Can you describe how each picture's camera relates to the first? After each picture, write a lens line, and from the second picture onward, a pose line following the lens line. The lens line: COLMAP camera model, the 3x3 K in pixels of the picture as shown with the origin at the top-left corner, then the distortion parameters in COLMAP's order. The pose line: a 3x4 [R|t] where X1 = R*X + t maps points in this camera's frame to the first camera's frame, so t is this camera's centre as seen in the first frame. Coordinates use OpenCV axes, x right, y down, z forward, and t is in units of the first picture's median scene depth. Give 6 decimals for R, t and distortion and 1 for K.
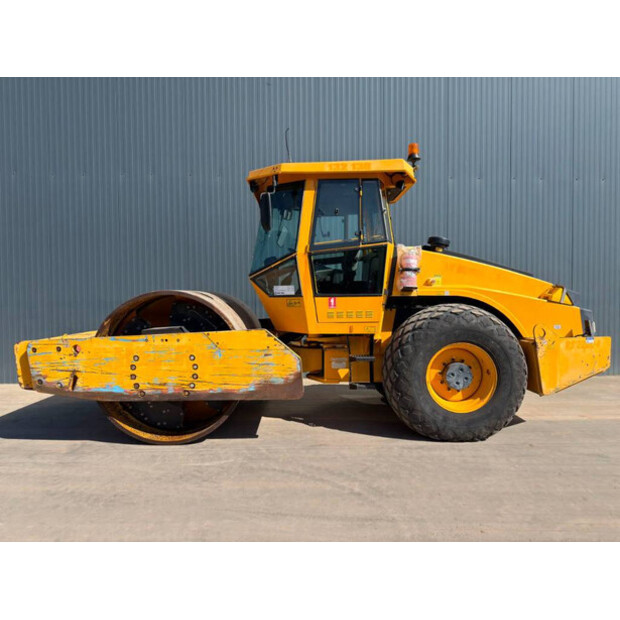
lens RADIAL K [[422.6, 0, 310.0], [0, 422.6, 310.0], [0, 0, 1]] dist [0.086299, -0.103234]
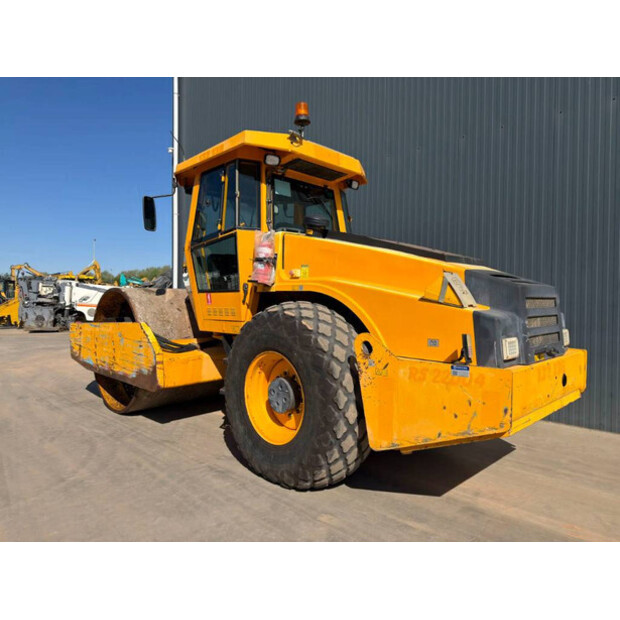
lens RADIAL K [[422.6, 0, 310.0], [0, 422.6, 310.0], [0, 0, 1]] dist [0.086299, -0.103234]
pose [[0.709452, 0.023836, -0.704350, 0.942395], [-0.035971, 0.999350, -0.002412, 0.001842], [0.703835, 0.027047, 0.709849, 0.509490]]
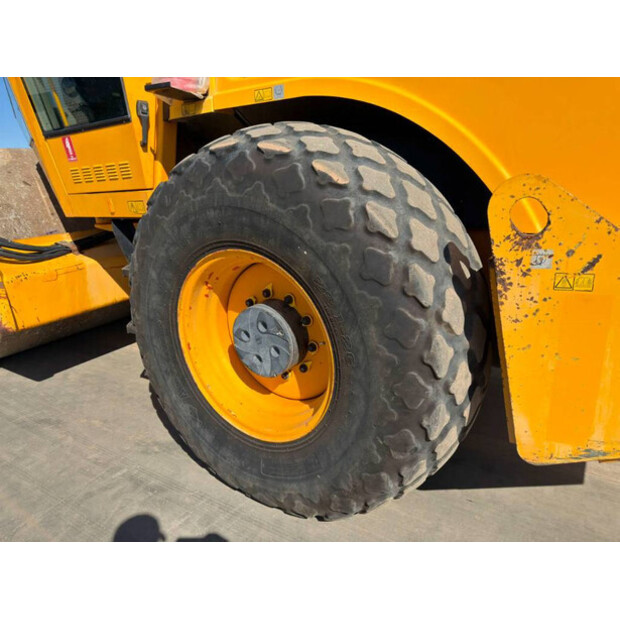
lens RADIAL K [[422.6, 0, 310.0], [0, 422.6, 310.0], [0, 0, 1]] dist [0.086299, -0.103234]
pose [[0.833821, 0.122748, -0.538215, 0.585371], [0.031827, 0.962655, 0.268855, 0.036521], [0.551116, -0.241306, 0.798775, 0.766482]]
